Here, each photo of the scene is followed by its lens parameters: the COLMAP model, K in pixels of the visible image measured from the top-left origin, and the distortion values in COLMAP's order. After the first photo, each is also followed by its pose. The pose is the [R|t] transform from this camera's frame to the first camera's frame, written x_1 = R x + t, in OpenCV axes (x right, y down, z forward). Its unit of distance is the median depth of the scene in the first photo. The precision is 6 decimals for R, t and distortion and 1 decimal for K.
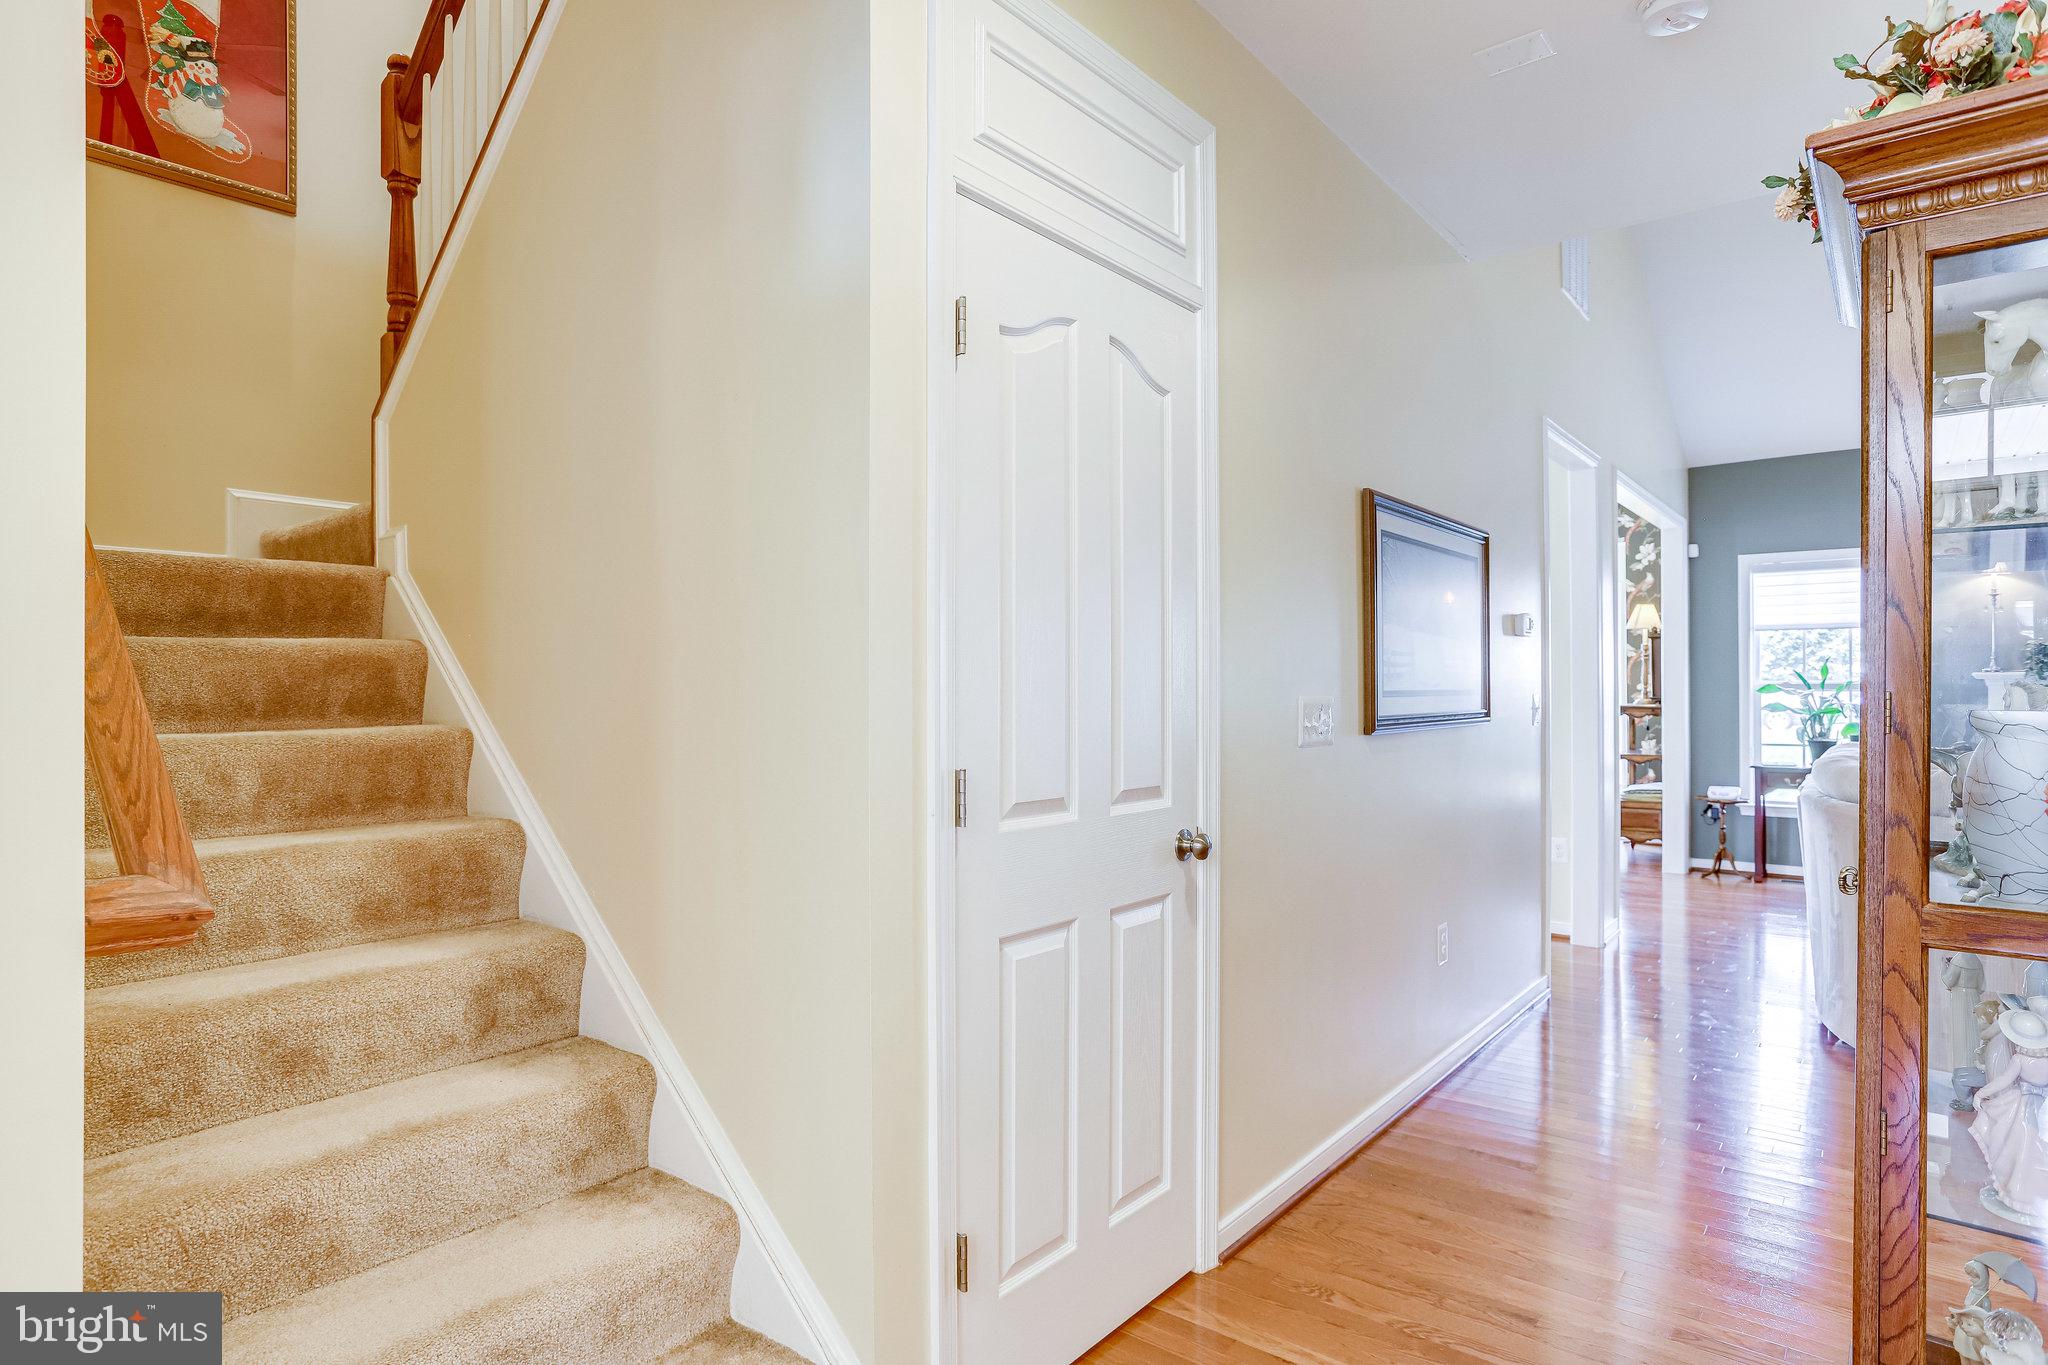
lens RADIAL K [[967.3, 0, 1019.8], [0, 967.3, 708.1], [0, 0, 1]] dist [-0.015958, -0.000131]
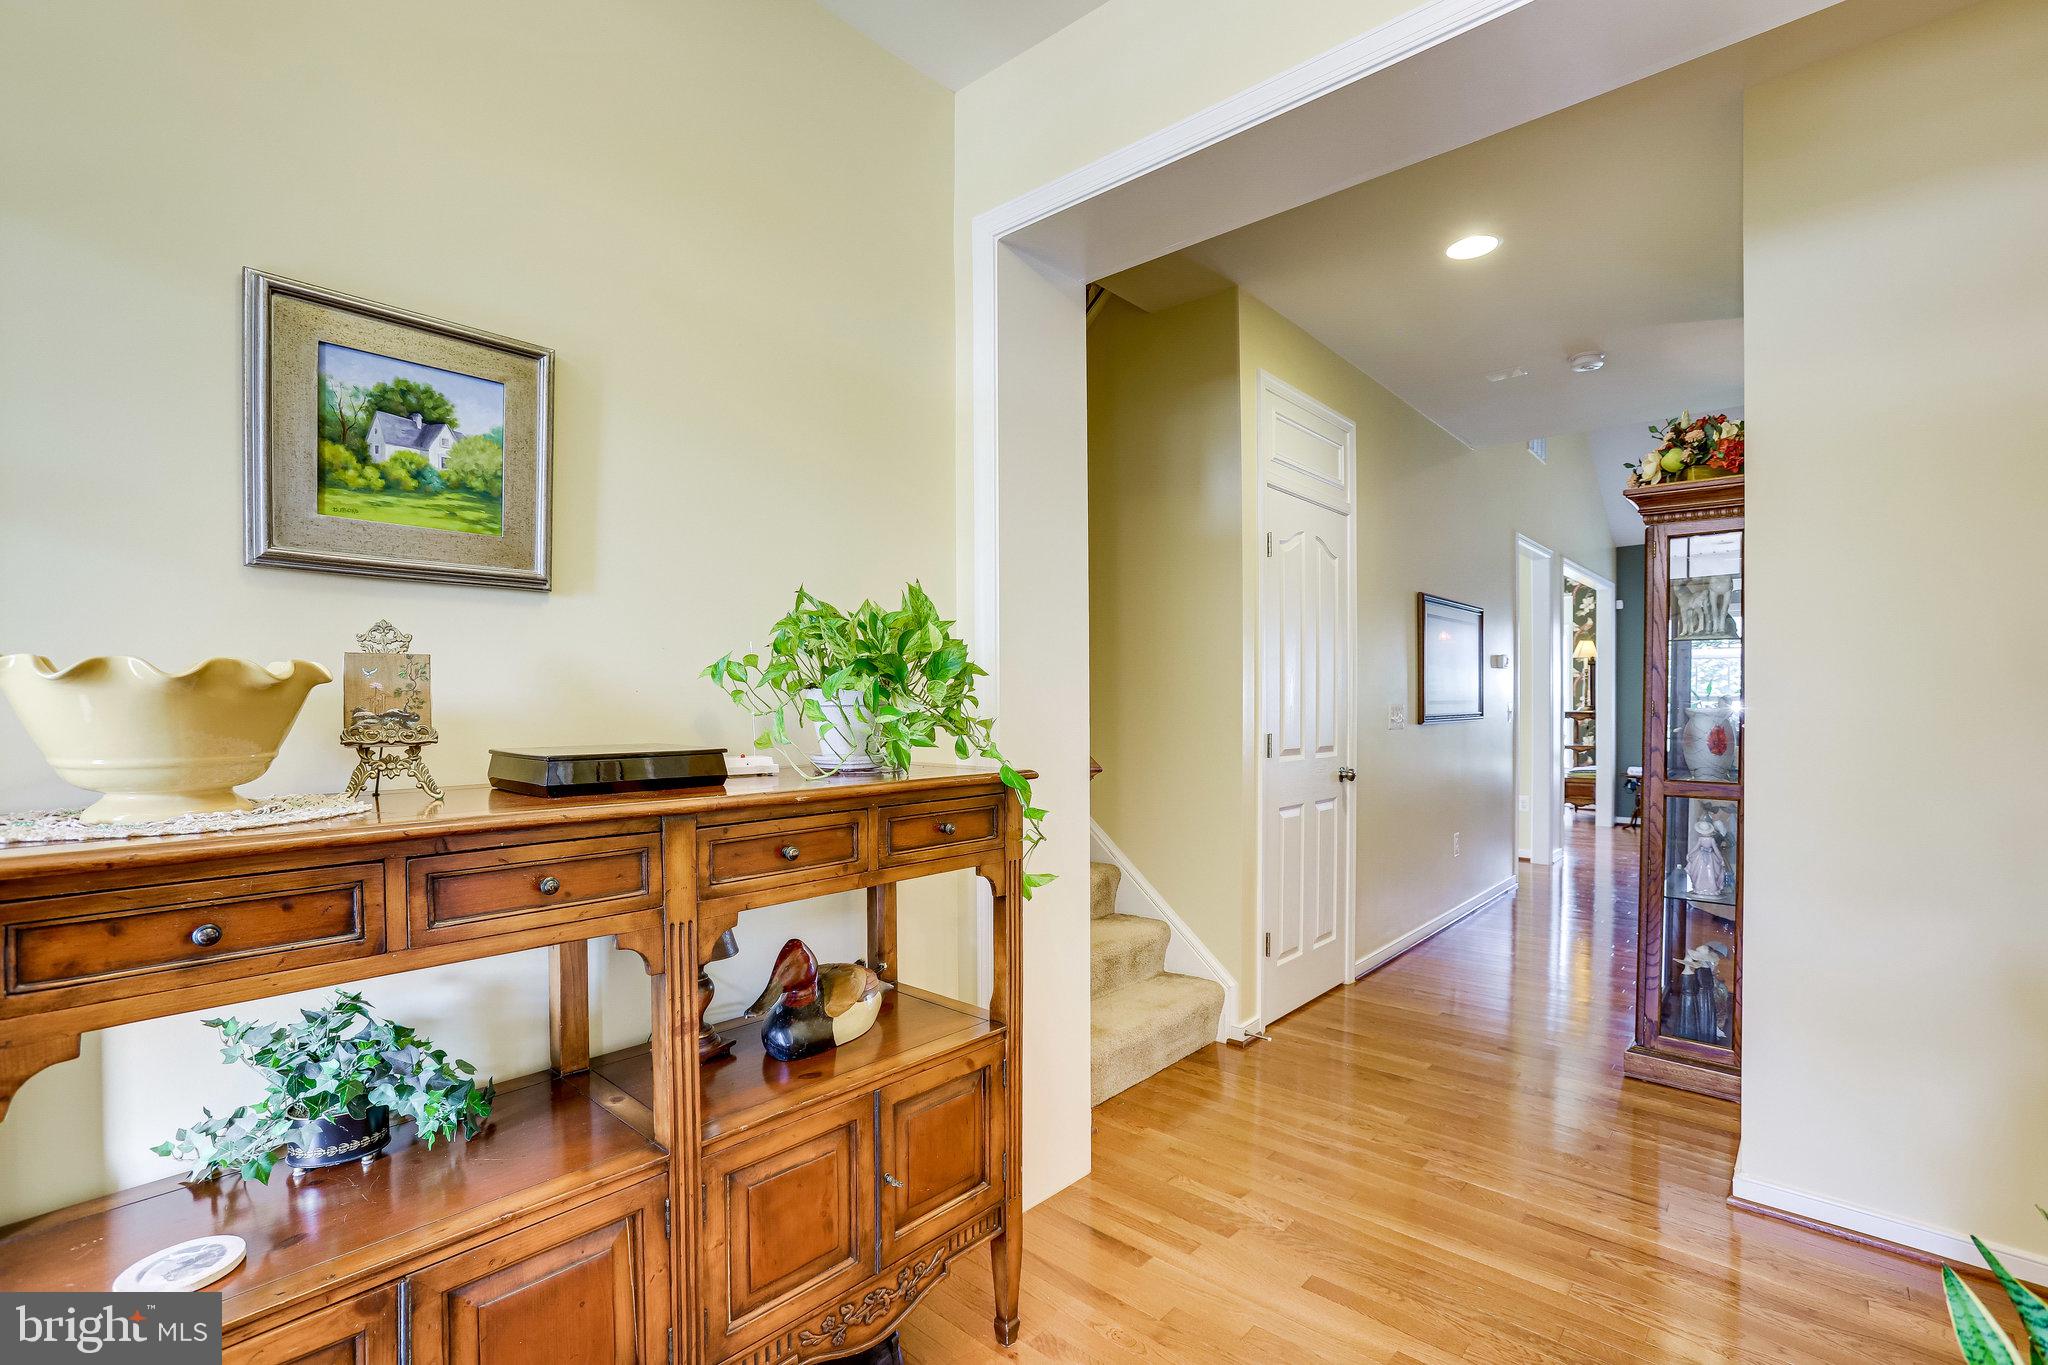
lens RADIAL K [[951.7, 0, 983.8], [0, 951.7, 726.0], [0, 0, 1]] dist [-0.000902, 0.000061]
pose [[0.999984, 0.001714, -0.005472, -0.257085], [-0.001669, 0.999964, 0.008323, 0.009125], [0.005486, -0.008314, 0.999950, -0.458182]]
